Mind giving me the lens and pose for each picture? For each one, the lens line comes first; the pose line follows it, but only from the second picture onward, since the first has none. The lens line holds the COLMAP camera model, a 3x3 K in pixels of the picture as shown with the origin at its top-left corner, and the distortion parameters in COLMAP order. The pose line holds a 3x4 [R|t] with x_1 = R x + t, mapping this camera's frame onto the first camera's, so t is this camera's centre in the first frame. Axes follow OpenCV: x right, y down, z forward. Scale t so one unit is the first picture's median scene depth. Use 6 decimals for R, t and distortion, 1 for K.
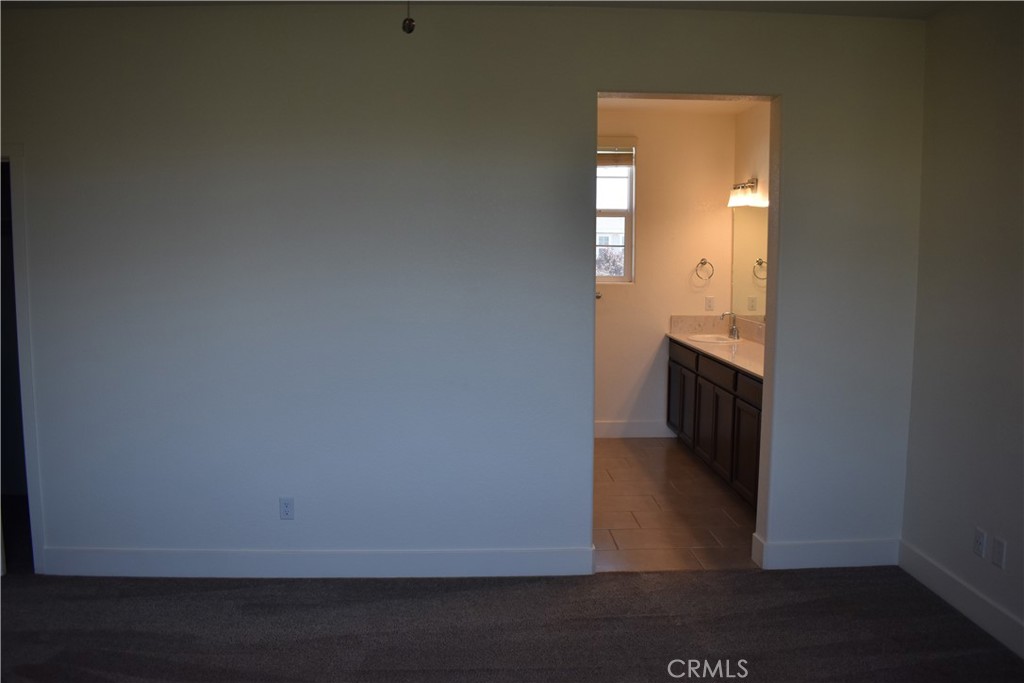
lens RADIAL K [[833.1, 0, 511.7], [0, 833.1, 340.8], [0, 0, 1]] dist [-0.104295, -0.000151]
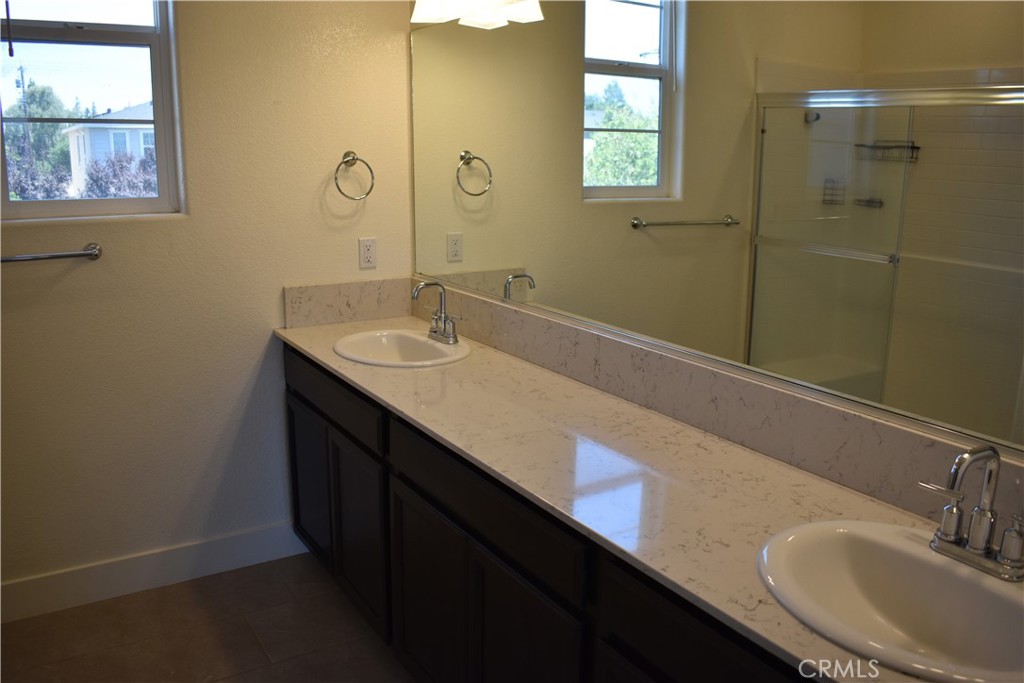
lens RADIAL K [[833.1, 0, 511.8], [0, 833.1, 340.7], [0, 0, 1]] dist [-0.104295, -0.000151]
pose [[0.872170, -0.104256, 0.477964, 0.089648], [0.047354, 0.990431, 0.129629, -0.052970], [-0.486905, -0.090425, 0.868762, 0.573843]]
